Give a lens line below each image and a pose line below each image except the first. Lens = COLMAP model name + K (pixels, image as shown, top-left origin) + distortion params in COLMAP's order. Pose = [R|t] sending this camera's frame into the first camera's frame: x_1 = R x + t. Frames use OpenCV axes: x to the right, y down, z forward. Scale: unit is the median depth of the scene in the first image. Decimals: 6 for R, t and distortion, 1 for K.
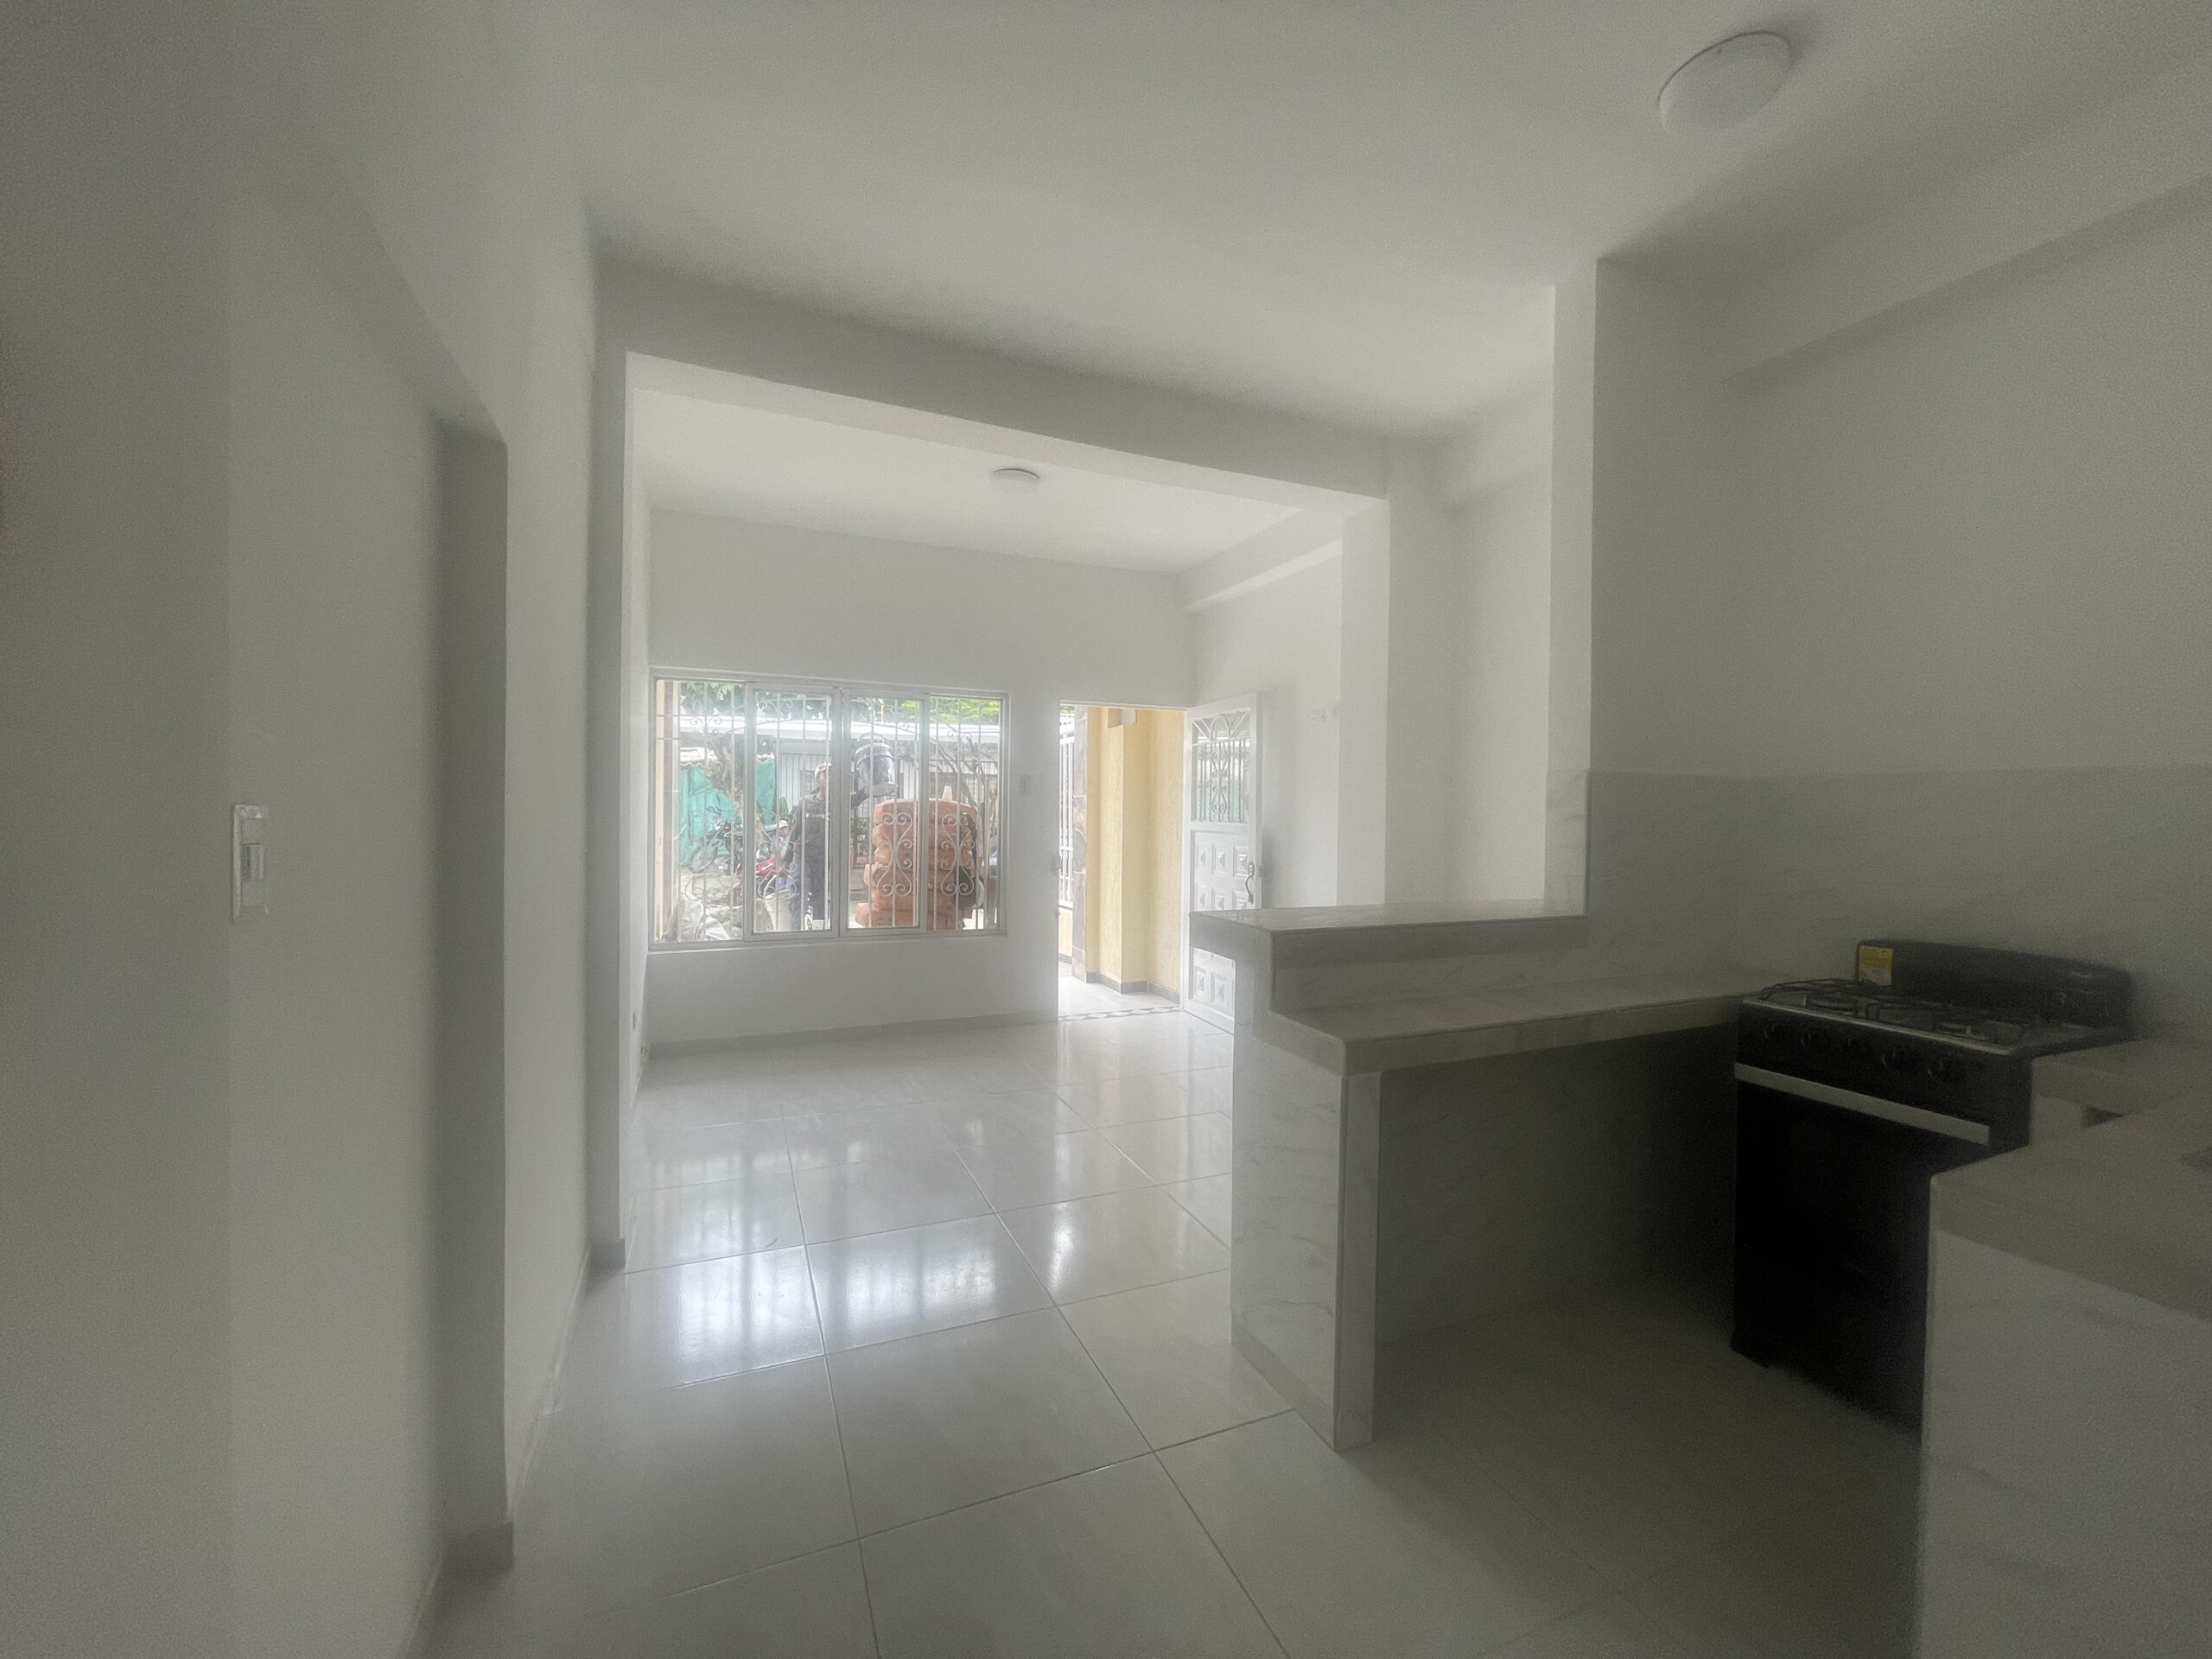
lens RADIAL K [[895.2, 0, 1109.6], [0, 895.2, 807.4], [0, 0, 1]] dist [-0.002662, -0.000216]
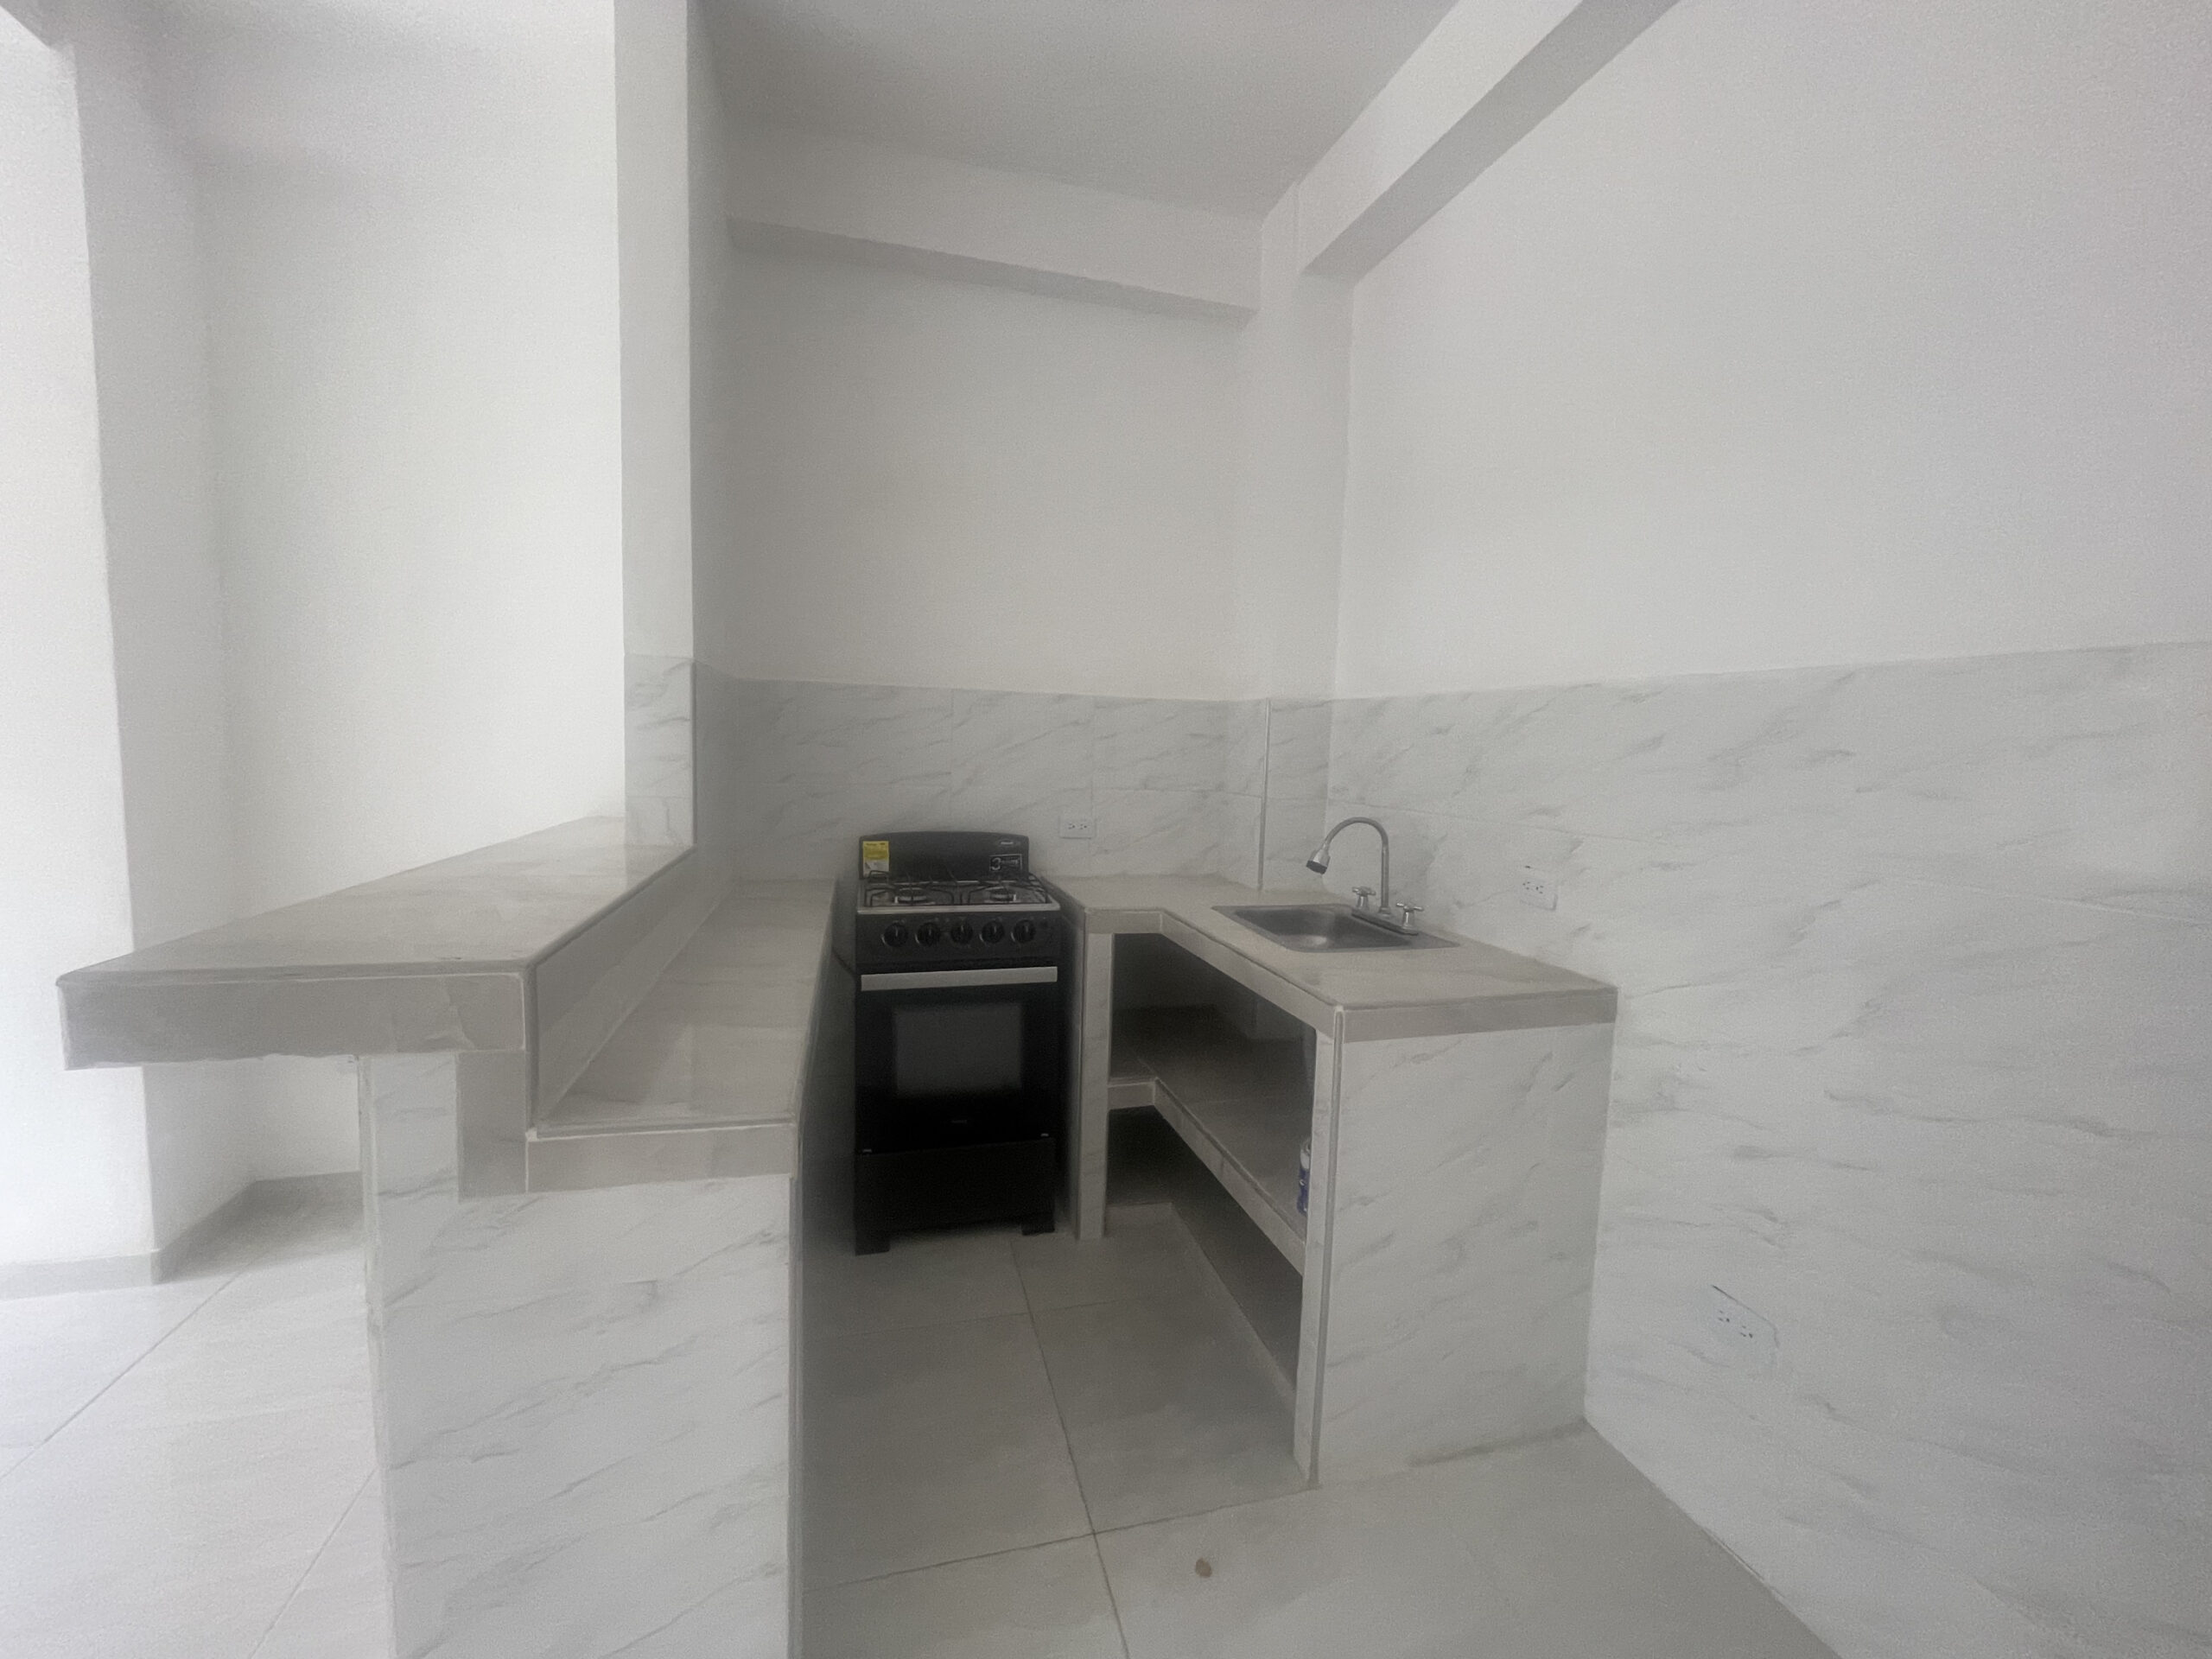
lens RADIAL K [[895.2, 0, 1109.6], [0, 895.2, 807.4], [0, 0, 1]] dist [-0.002662, -0.000216]
pose [[0.136460, -0.081887, 0.987255, -0.197563], [-0.031988, 0.995694, 0.087008, 0.007819], [-0.990129, -0.043453, 0.133253, 0.553992]]
